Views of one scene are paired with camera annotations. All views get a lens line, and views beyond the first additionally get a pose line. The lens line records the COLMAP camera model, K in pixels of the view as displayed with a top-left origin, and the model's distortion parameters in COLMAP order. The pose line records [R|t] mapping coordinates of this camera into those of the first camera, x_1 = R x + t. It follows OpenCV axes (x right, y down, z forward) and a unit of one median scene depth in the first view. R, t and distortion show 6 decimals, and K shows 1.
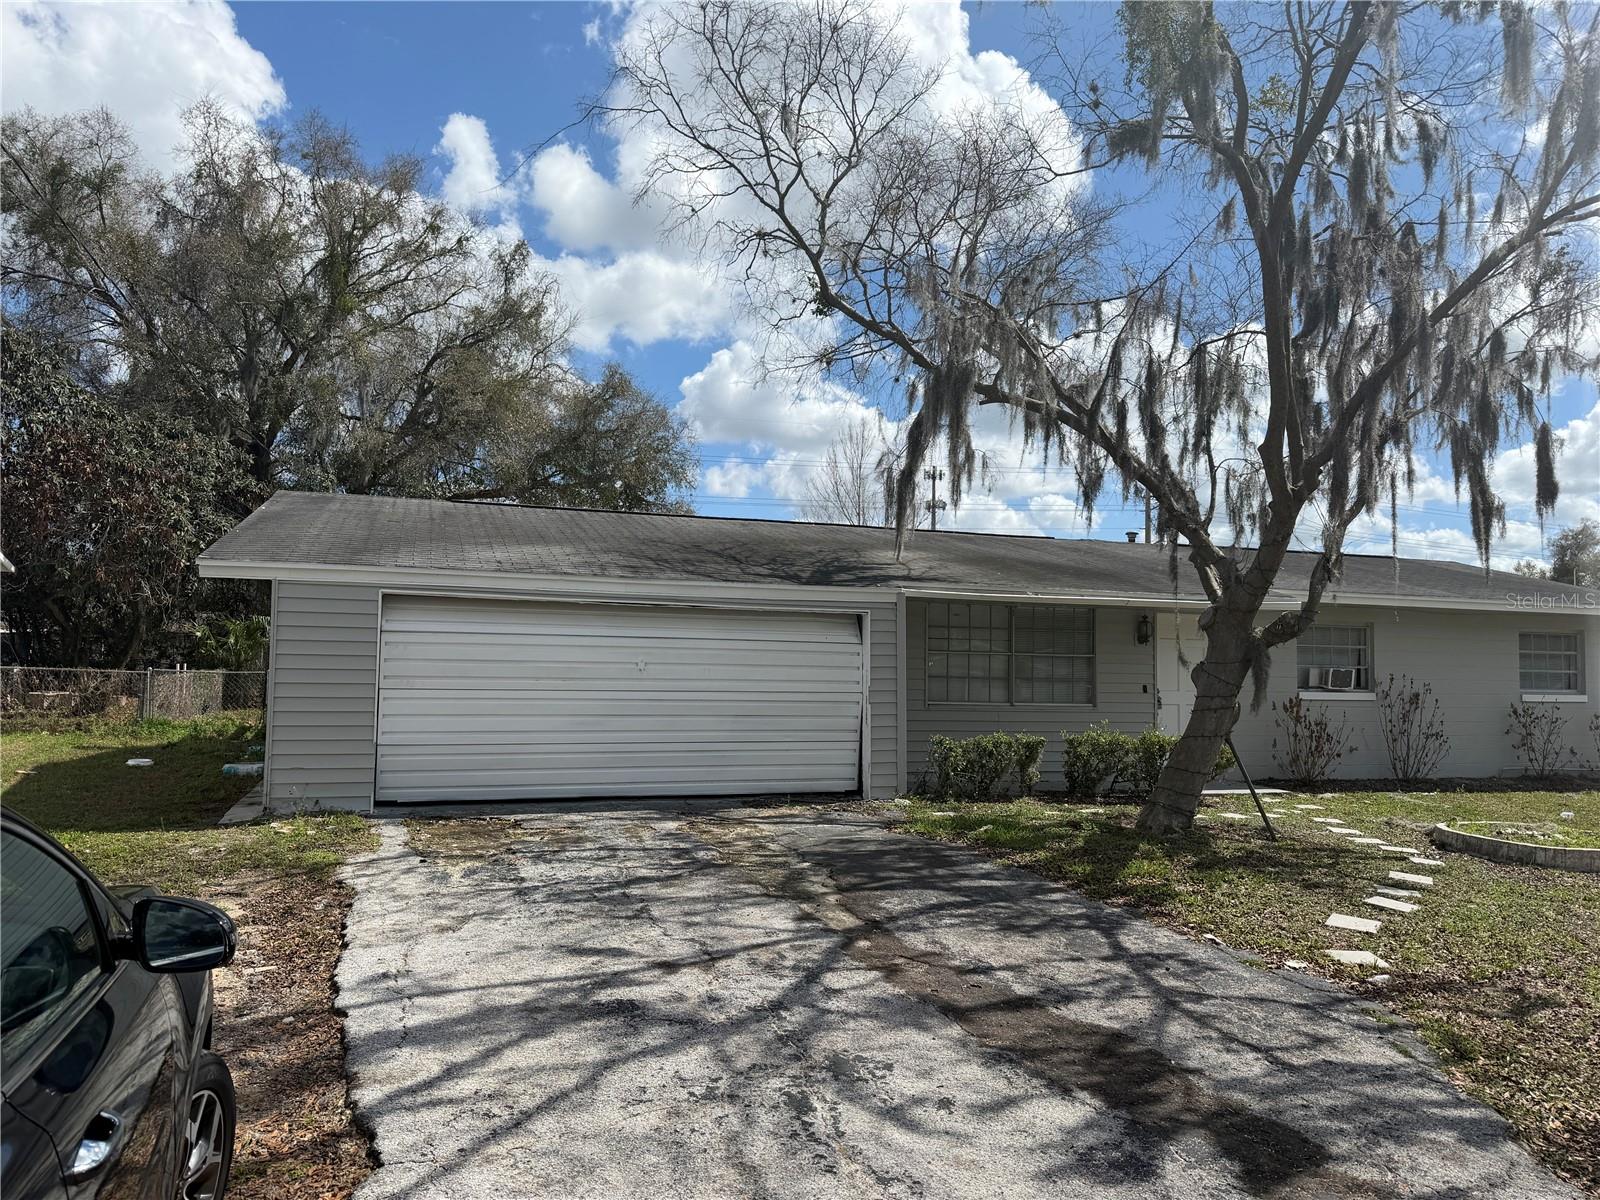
lens RADIAL K [[1112.1, 0, 811.4], [0, 1112.1, 600.7], [0, 0, 1]] dist [0.132939, -0.152405]
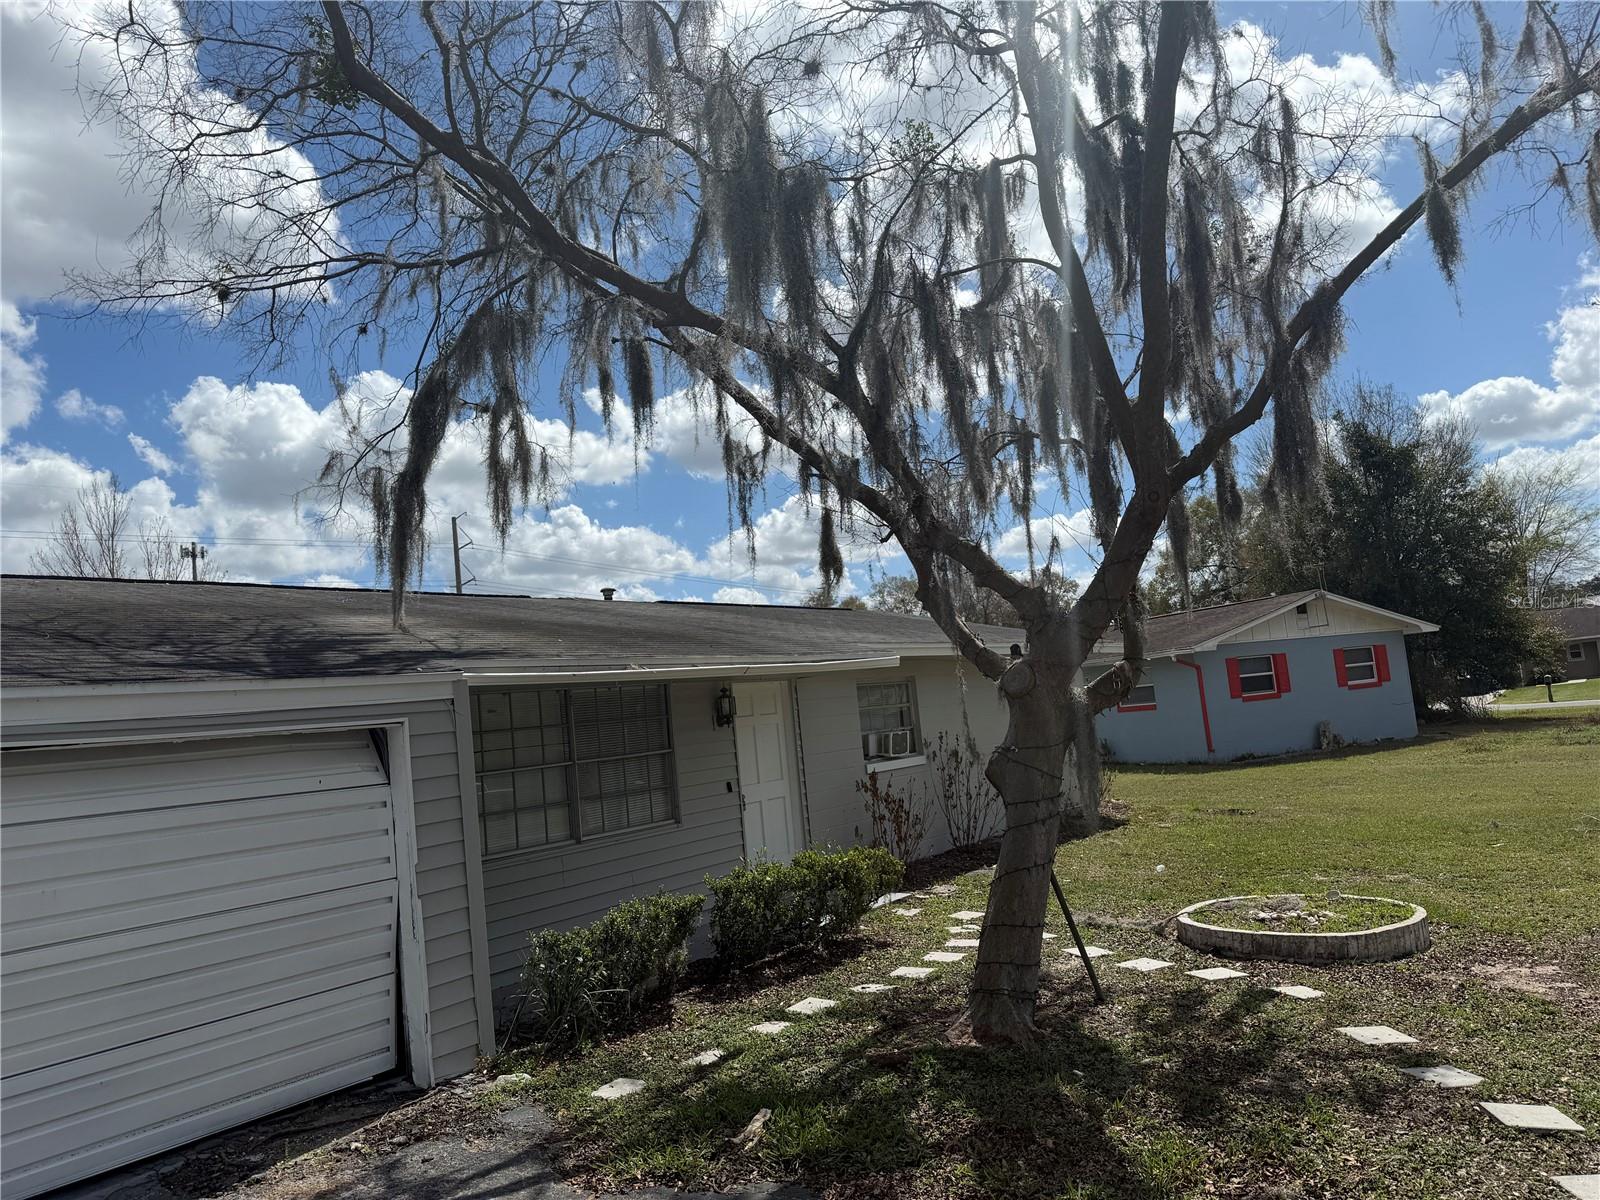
lens RADIAL K [[1112.1, 0, 811.4], [0, 1112.1, 600.7], [0, 0, 1]] dist [0.132939, -0.152405]
pose [[0.820446, -0.035517, 0.570620, -0.084662], [0.074884, 0.996146, -0.045666, -0.007052], [-0.566799, 0.080197, 0.819943, 0.401626]]
